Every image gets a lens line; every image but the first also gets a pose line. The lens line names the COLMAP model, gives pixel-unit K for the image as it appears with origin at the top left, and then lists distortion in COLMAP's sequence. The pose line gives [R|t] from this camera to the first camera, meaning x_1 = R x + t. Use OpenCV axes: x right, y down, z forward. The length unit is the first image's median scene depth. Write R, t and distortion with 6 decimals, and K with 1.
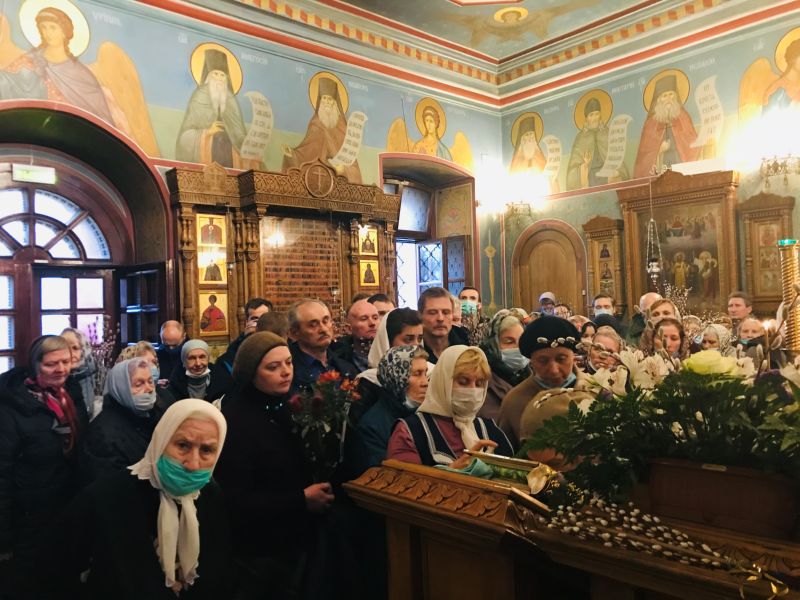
lens RADIAL K [[671.6, 0, 398.0], [0, 671.6, 297.4], [0, 0, 1]] dist [0.041578, -0.048372]
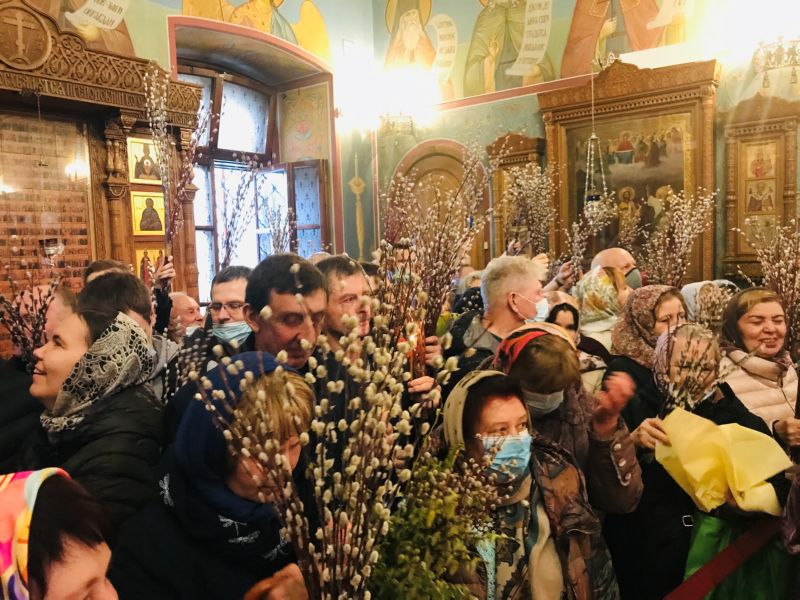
lens RADIAL K [[671.6, 0, 401.4], [0, 671.6, 301.2], [0, 0, 1]] dist [0.041578, -0.048372]
pose [[0.984727, -0.014430, 0.173506, 0.068439], [-0.001564, 0.995786, 0.091691, -0.013374], [-0.174098, -0.090562, 0.980555, 0.336799]]
